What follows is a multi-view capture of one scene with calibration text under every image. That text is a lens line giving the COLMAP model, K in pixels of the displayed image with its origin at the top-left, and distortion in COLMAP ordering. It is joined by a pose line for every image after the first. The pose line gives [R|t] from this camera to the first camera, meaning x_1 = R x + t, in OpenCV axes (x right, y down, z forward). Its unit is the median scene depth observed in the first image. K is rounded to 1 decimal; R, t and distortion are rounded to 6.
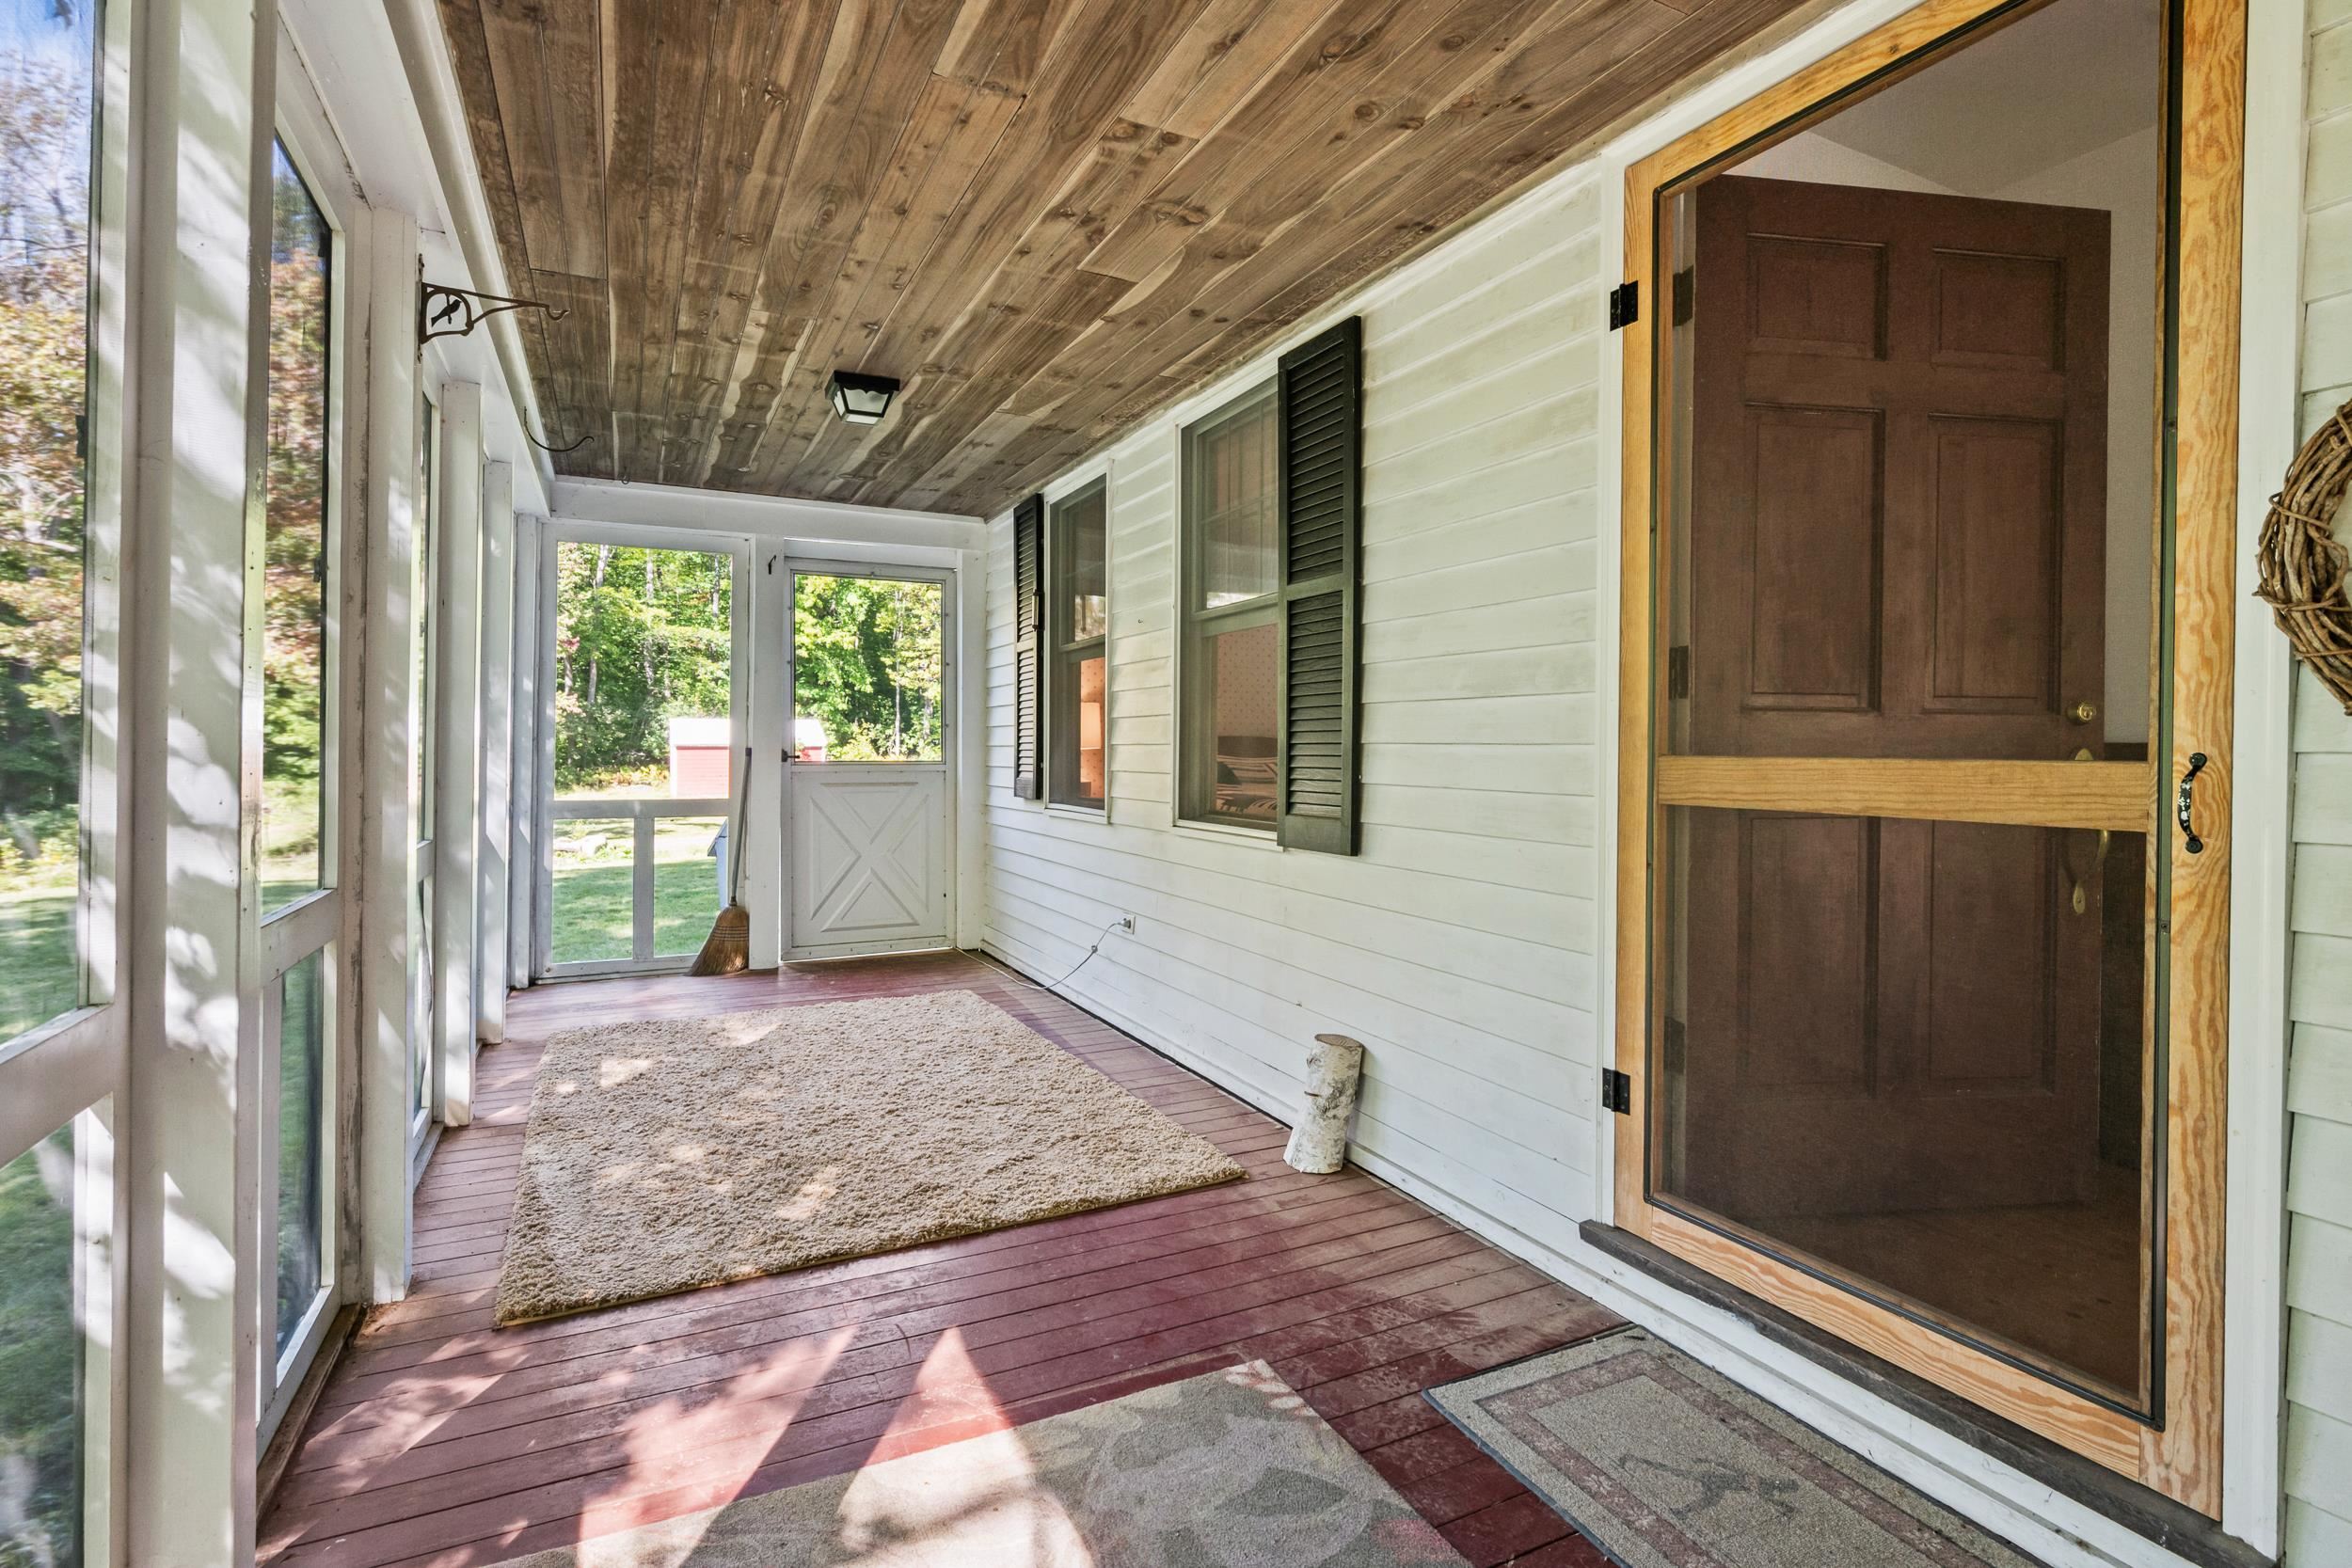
lens RADIAL K [[1136.2, 0, 1188.8], [0, 1136.2, 758.4], [0, 0, 1]] dist [0.000873, 0.000133]
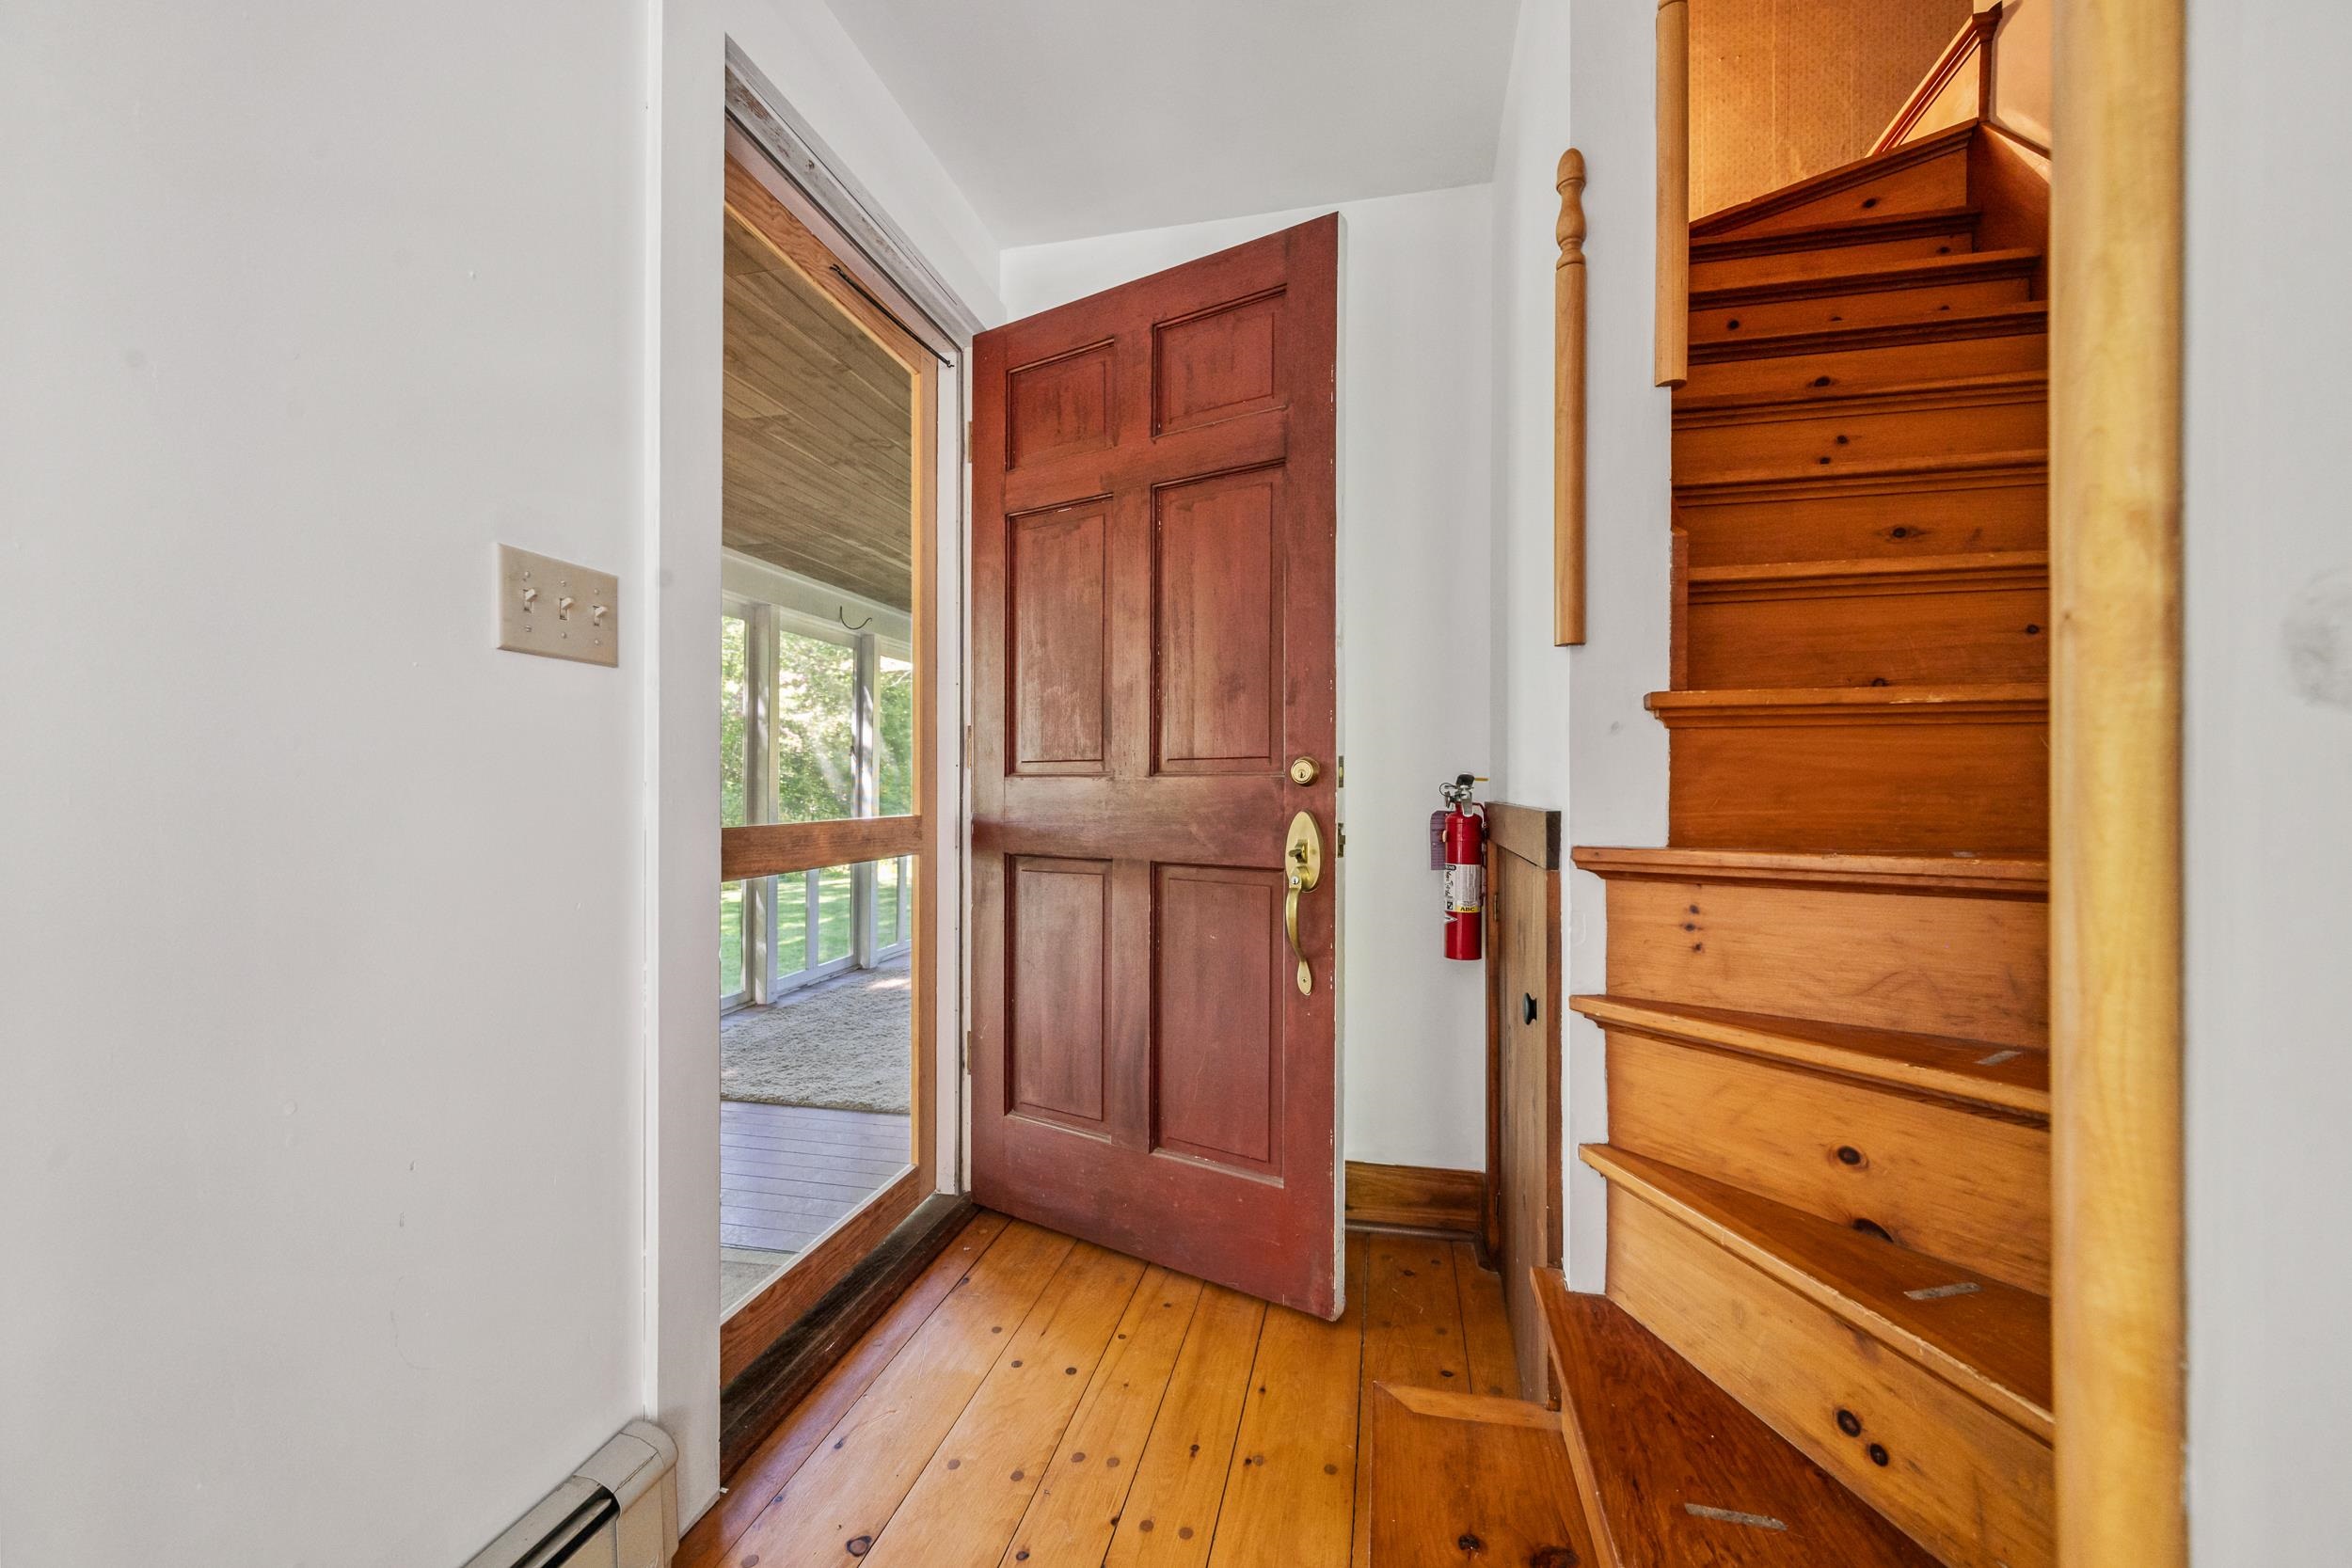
lens RADIAL K [[924.8, 0, 1182.4], [0, 924.8, 769.2], [0, 0, 1]] dist [0.000337, 0.000220]
pose [[0.769167, -0.021241, -0.638694, 1.082957], [0.005562, 0.999632, -0.026546, -0.022000], [0.639023, 0.016866, 0.769003, 0.336366]]
